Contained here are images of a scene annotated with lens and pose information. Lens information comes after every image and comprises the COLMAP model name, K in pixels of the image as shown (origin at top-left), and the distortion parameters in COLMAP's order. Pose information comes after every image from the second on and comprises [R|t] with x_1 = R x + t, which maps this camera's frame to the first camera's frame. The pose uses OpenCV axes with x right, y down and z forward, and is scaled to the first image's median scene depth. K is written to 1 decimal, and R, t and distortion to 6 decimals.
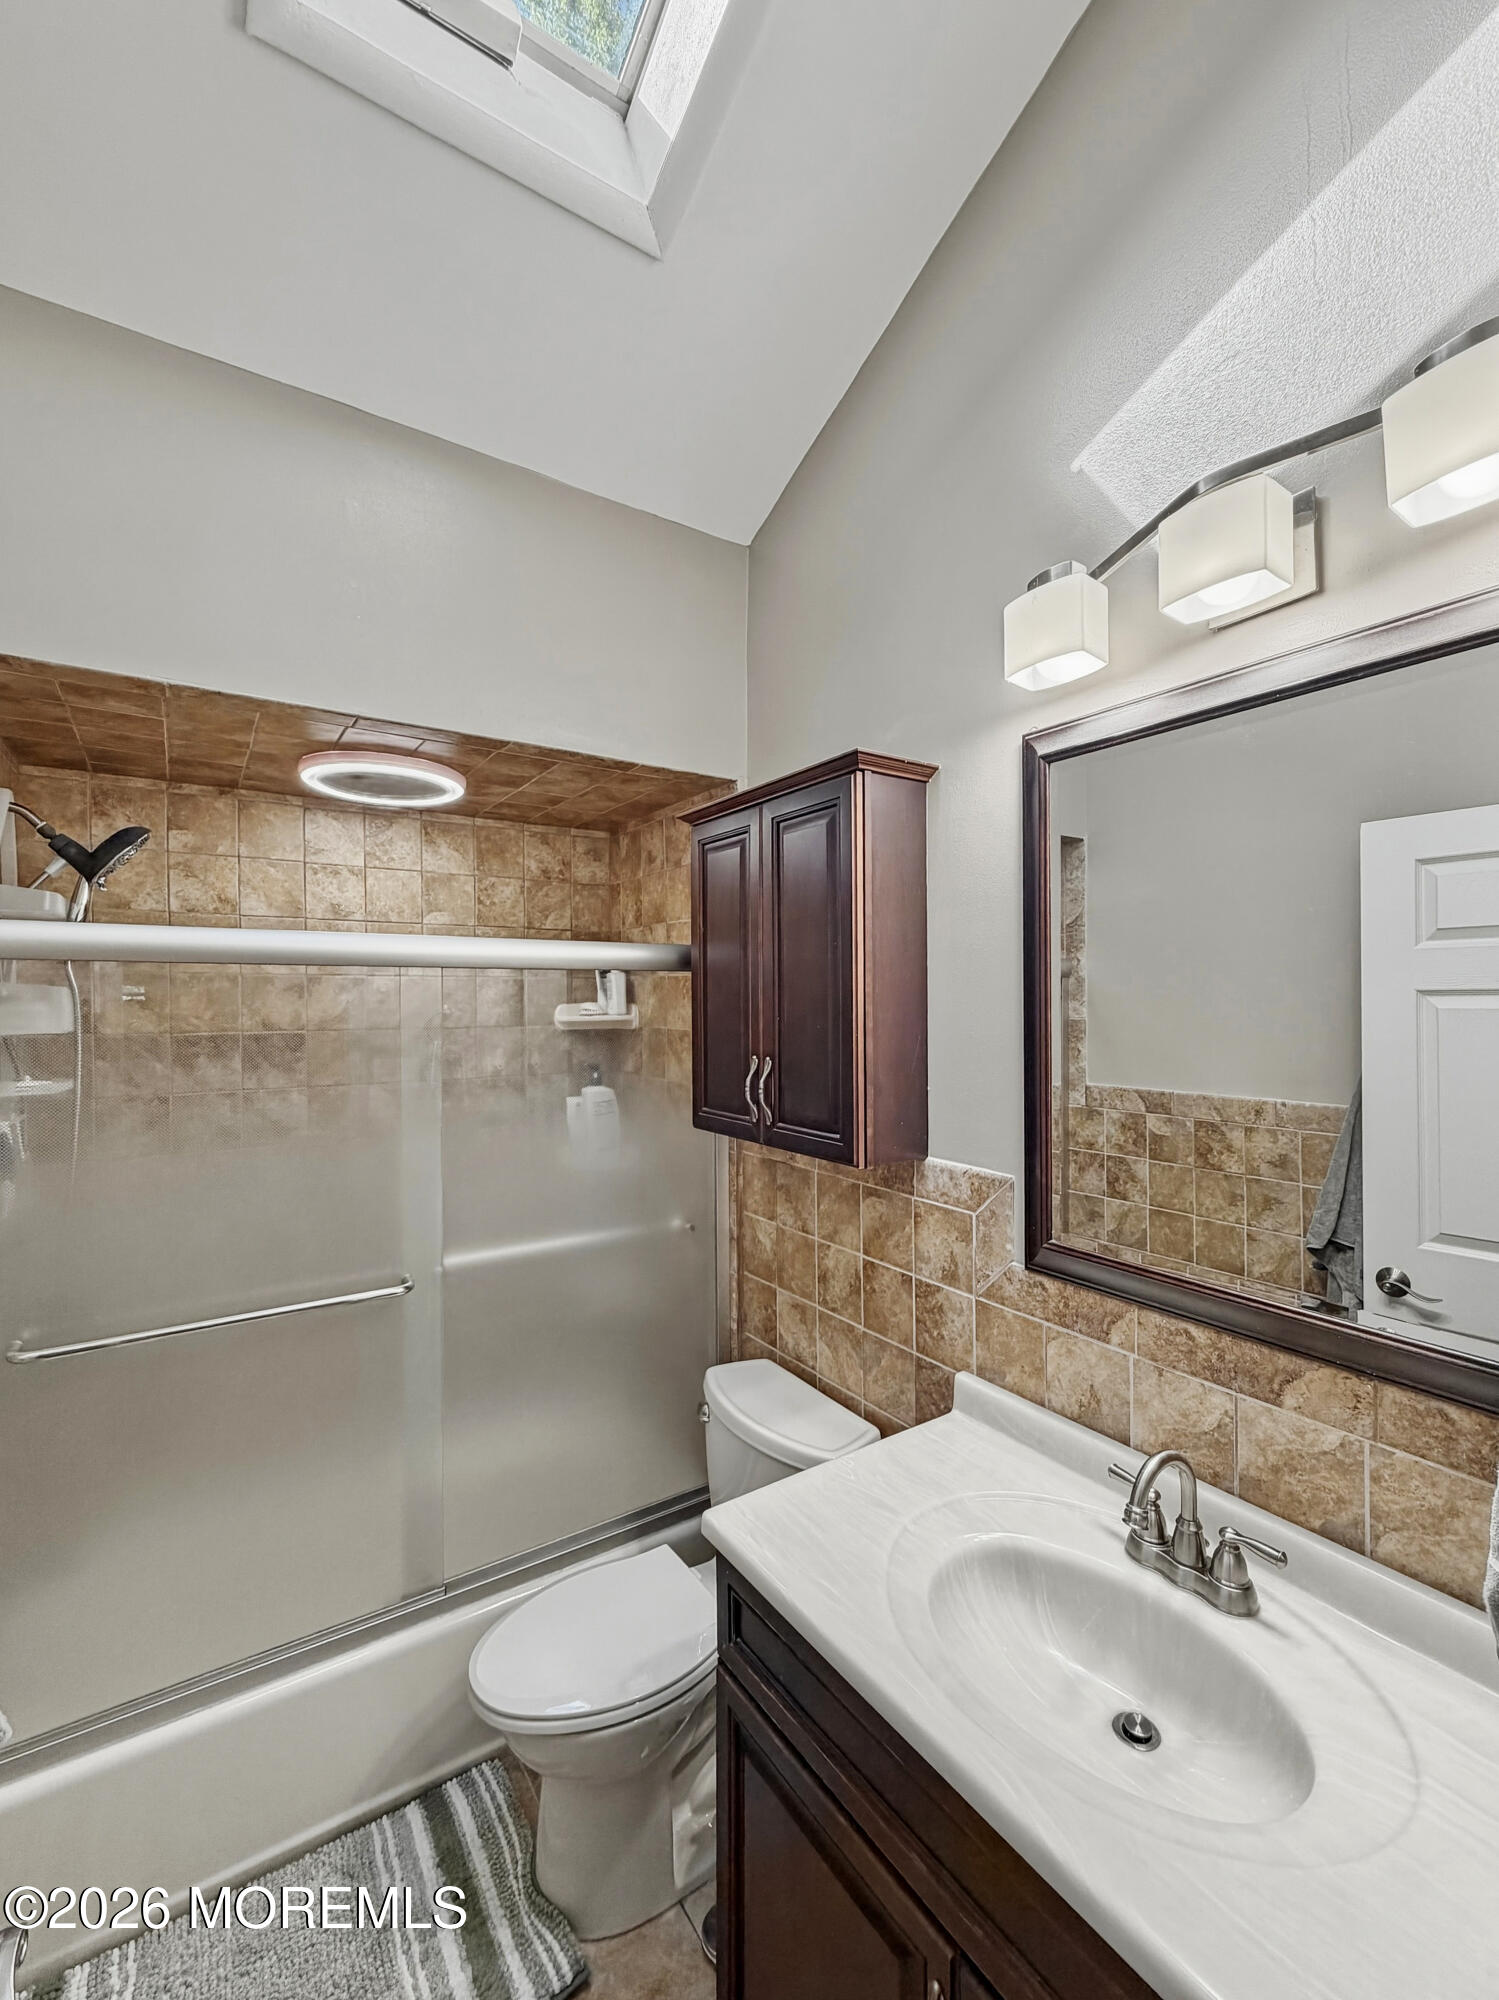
lens RADIAL K [[833.2, 0, 749.5], [0, 833.2, 1000.0], [0, 0, 1]] dist [-0.001574, 0.000084]
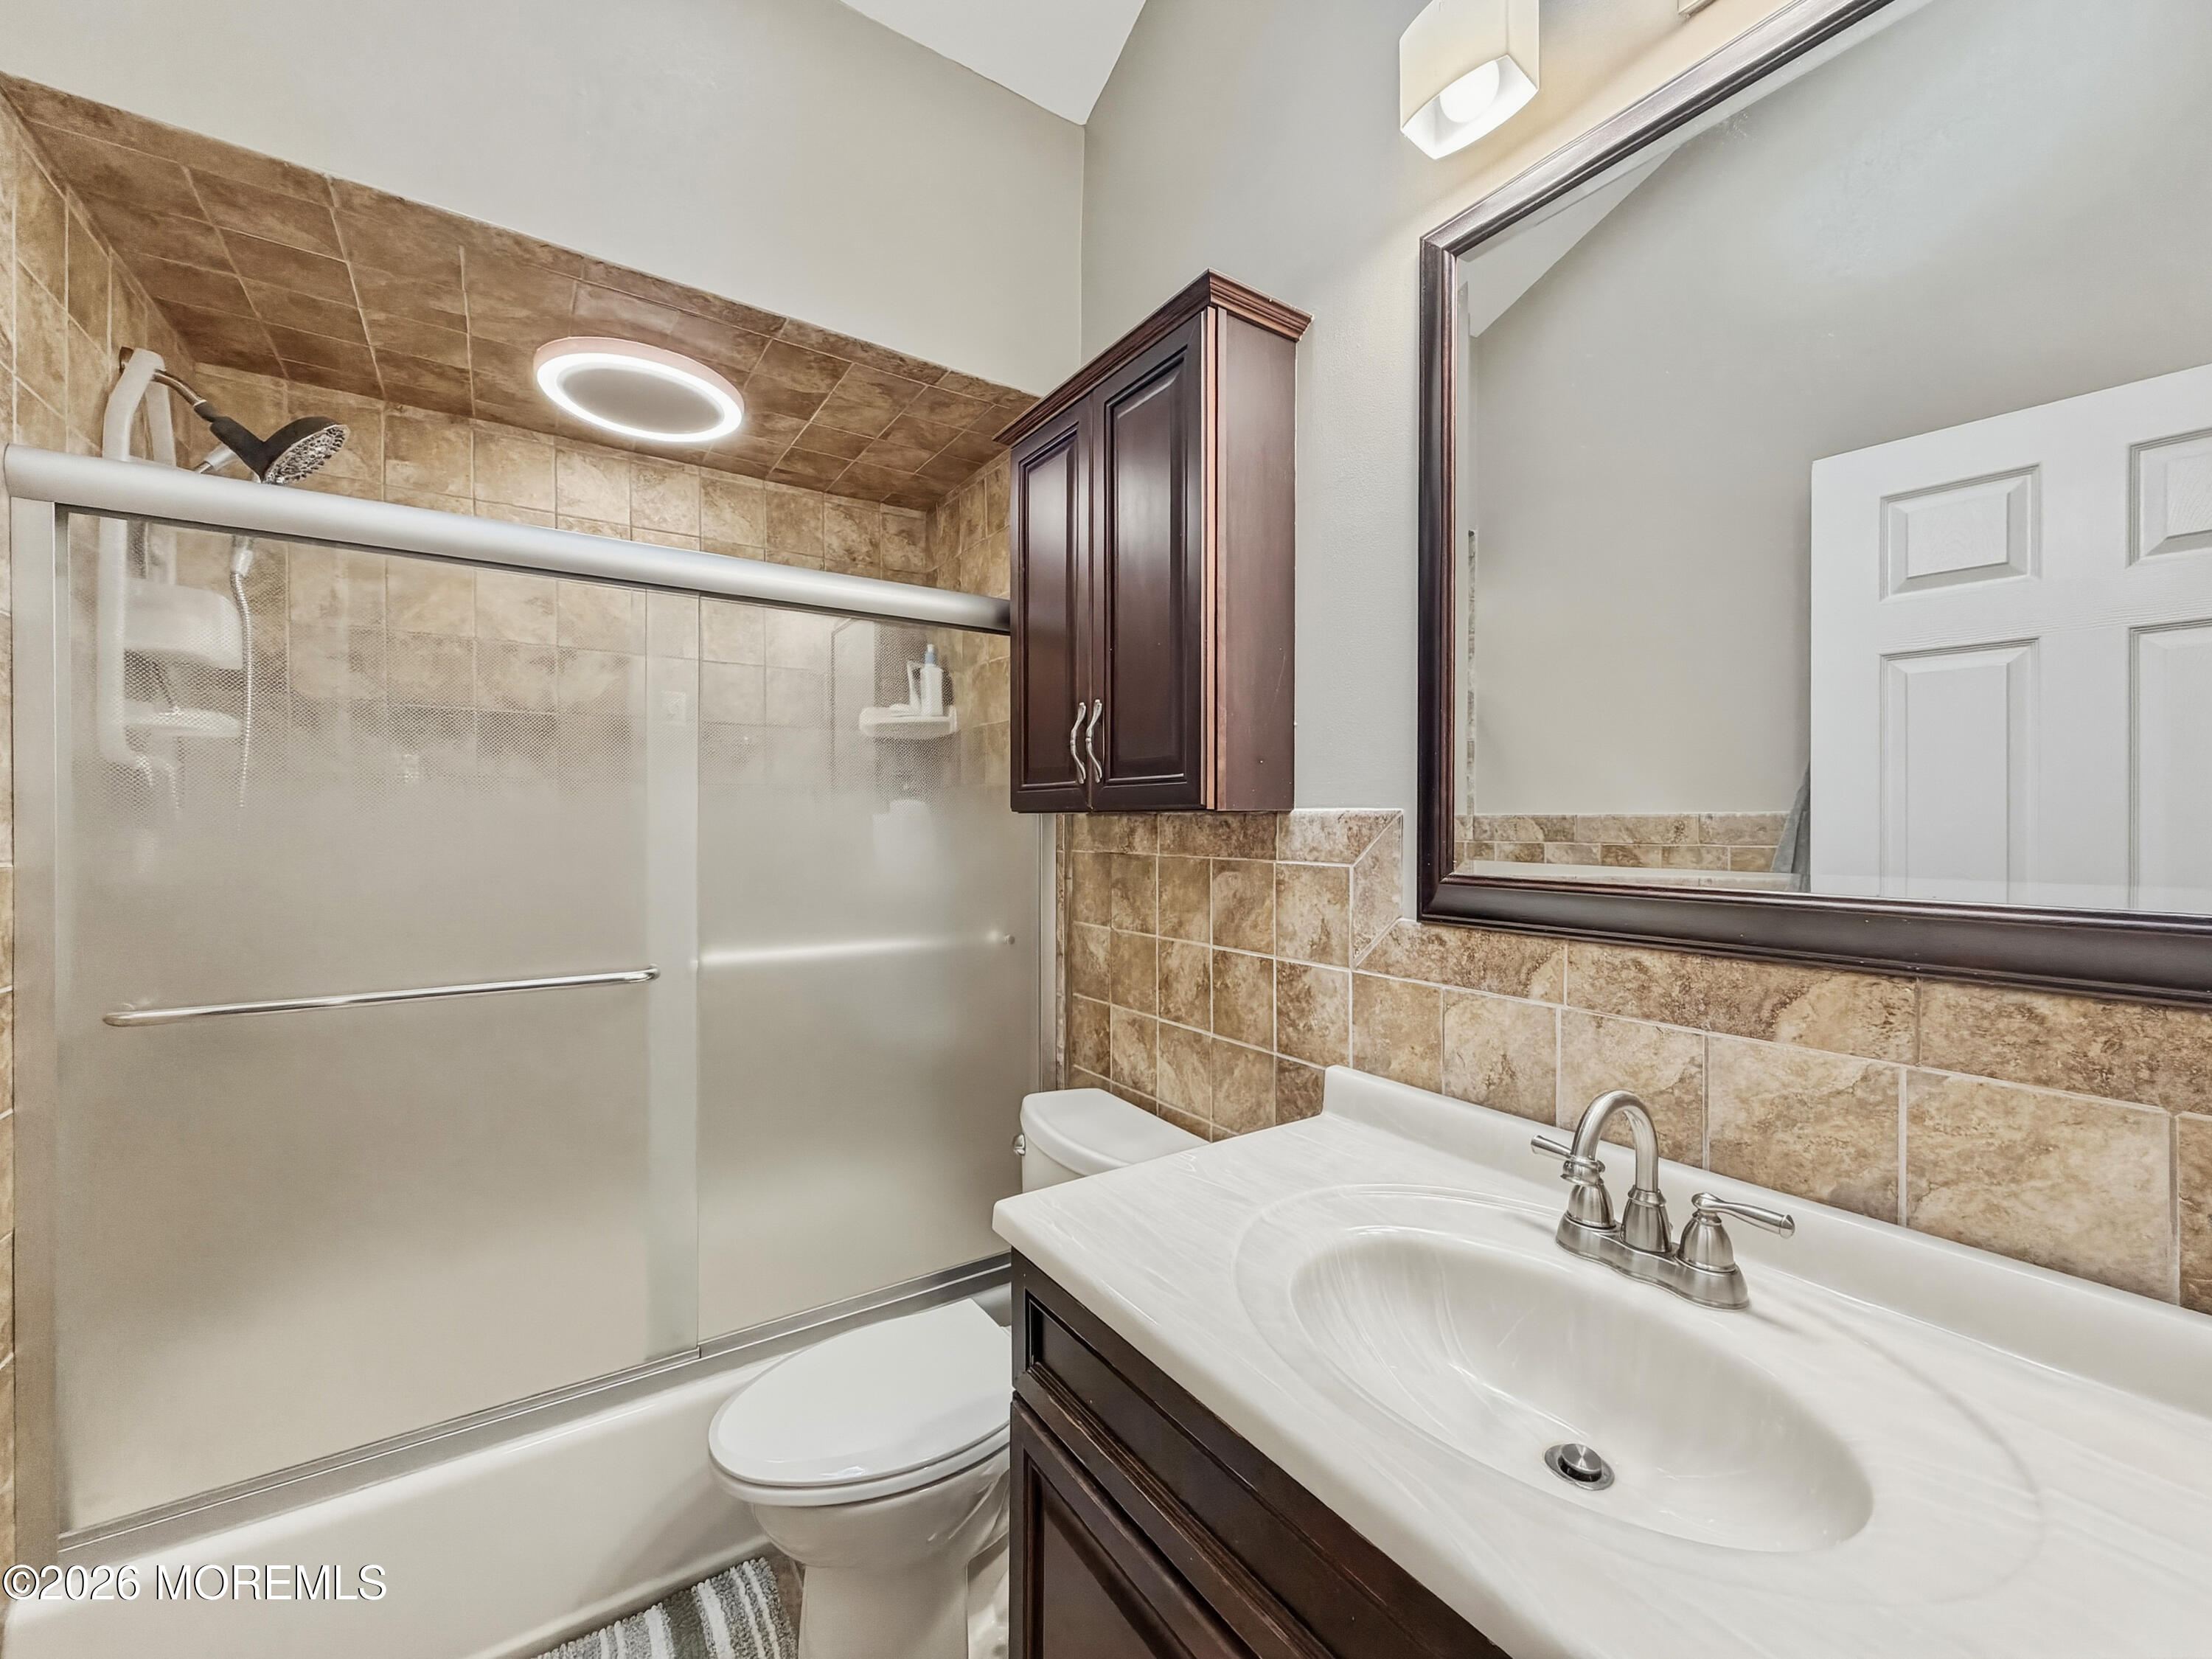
lens RADIAL K [[878.9, 0, 1105.3], [0, 878.9, 826.1], [0, 0, 1]] dist [0.000453, -0.000087]
pose [[0.999977, 0.006421, 0.002078, 0.030022], [-0.006436, 0.999954, 0.007076, 0.198857], [-0.002033, -0.007089, 0.999973, 0.150108]]
